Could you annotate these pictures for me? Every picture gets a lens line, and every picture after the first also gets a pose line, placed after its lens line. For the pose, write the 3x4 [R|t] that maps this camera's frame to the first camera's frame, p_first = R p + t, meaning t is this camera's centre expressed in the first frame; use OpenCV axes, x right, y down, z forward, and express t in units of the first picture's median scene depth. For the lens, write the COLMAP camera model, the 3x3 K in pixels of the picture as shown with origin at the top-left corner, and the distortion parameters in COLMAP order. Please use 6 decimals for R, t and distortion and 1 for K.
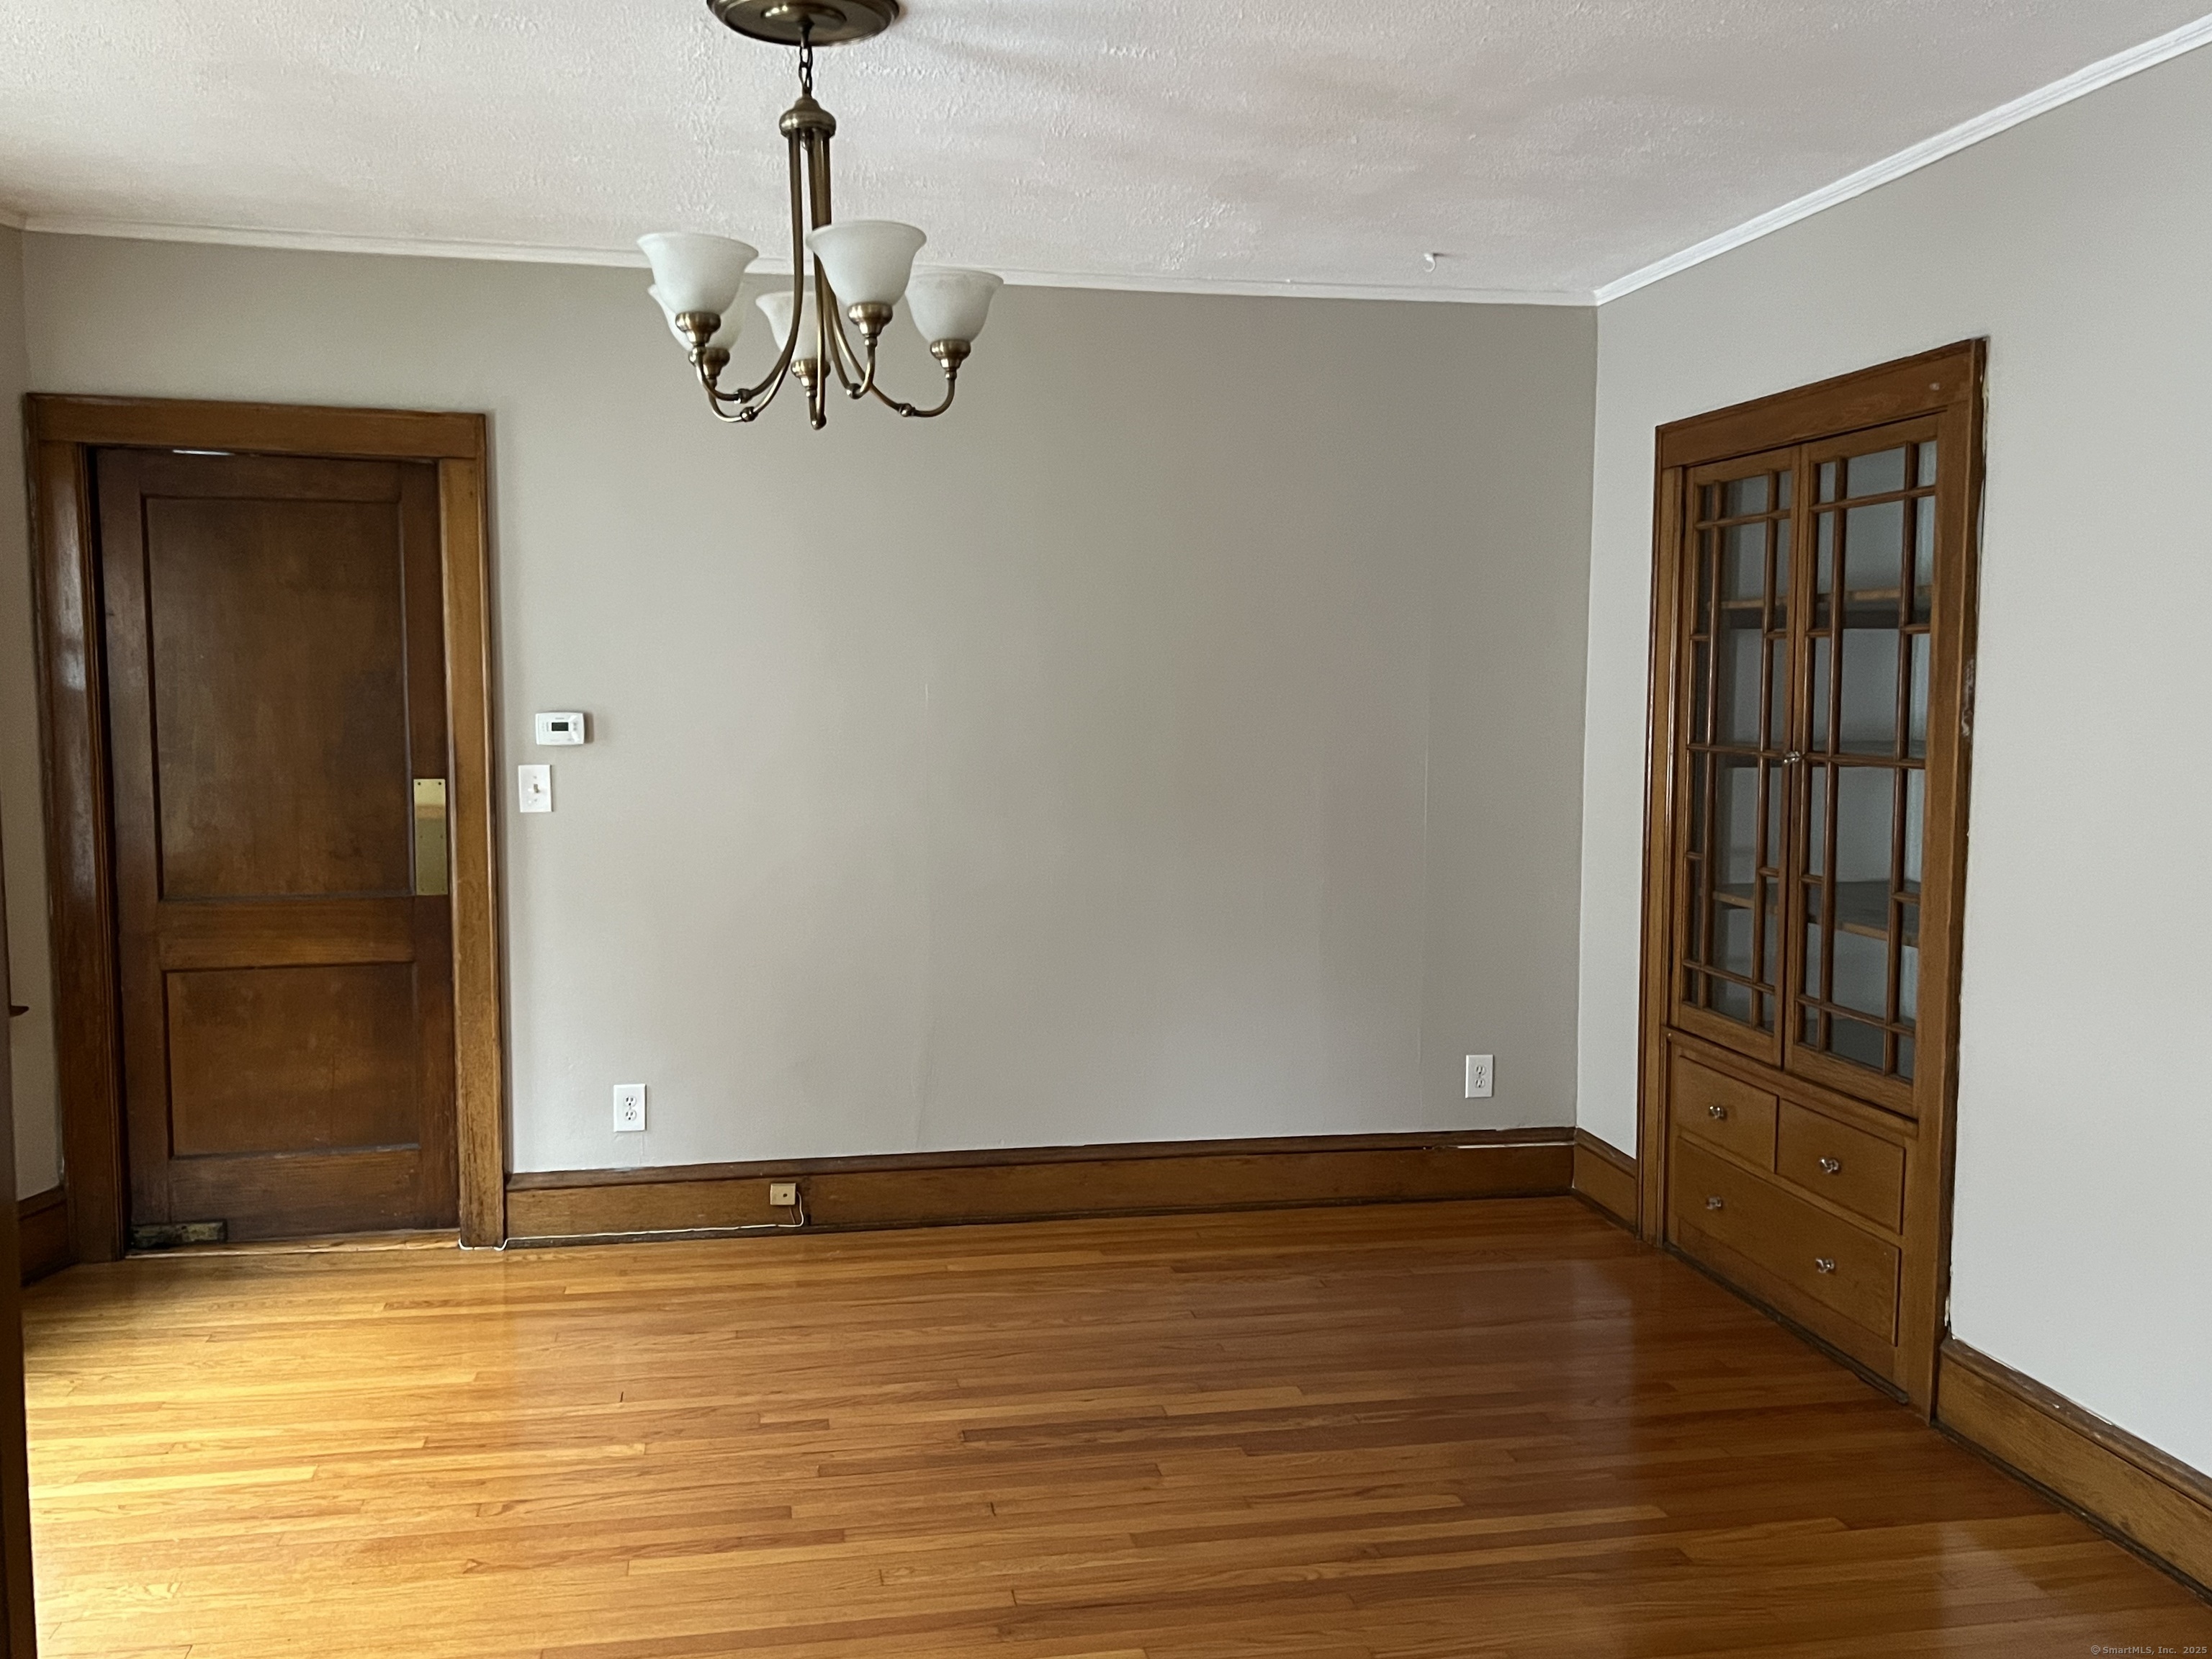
lens RADIAL K [[1922.8, 0, 1106.0], [0, 1922.8, 829.5], [0, 0, 1]] dist [0.000381, 0.002513]
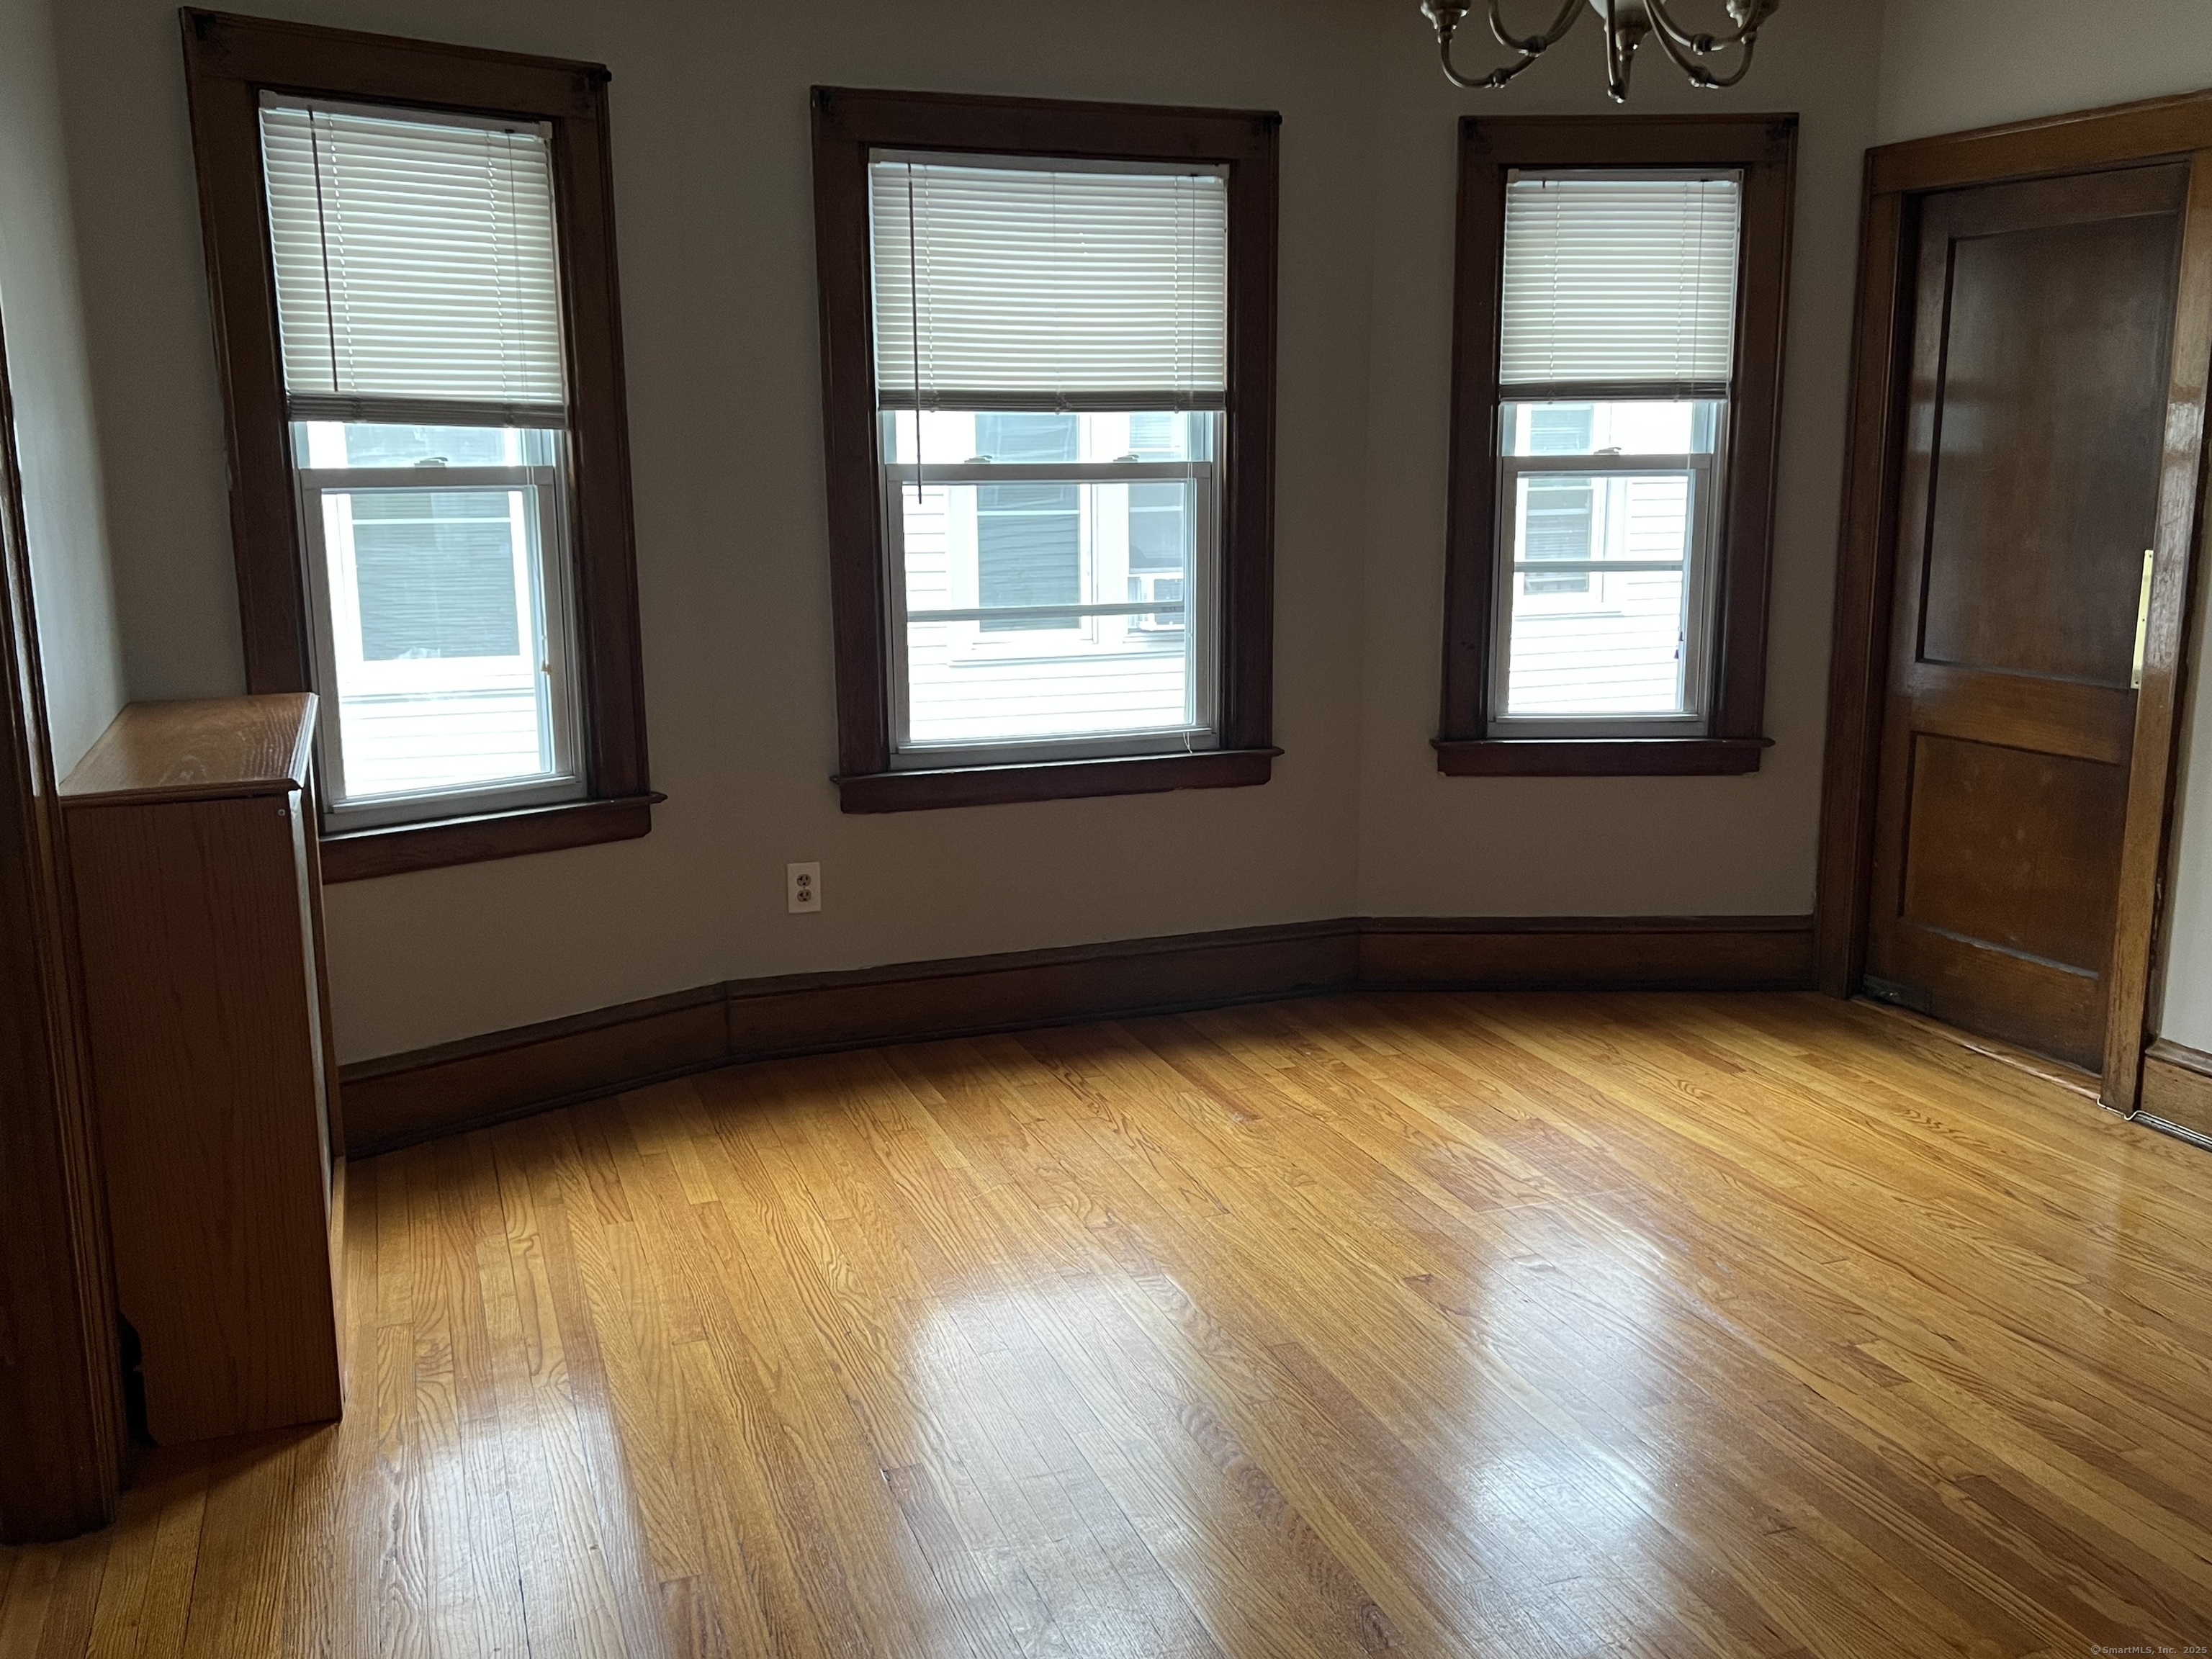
lens RADIAL K [[1922.8, 0, 1106.0], [0, 1922.8, 829.5], [0, 0, 1]] dist [0.000381, 0.002513]
pose [[0.171866, 0.191598, -0.966309, 0.404276], [-0.072302, 0.980712, 0.181595, -0.026542], [0.982464, 0.038656, 0.182404, 0.412183]]
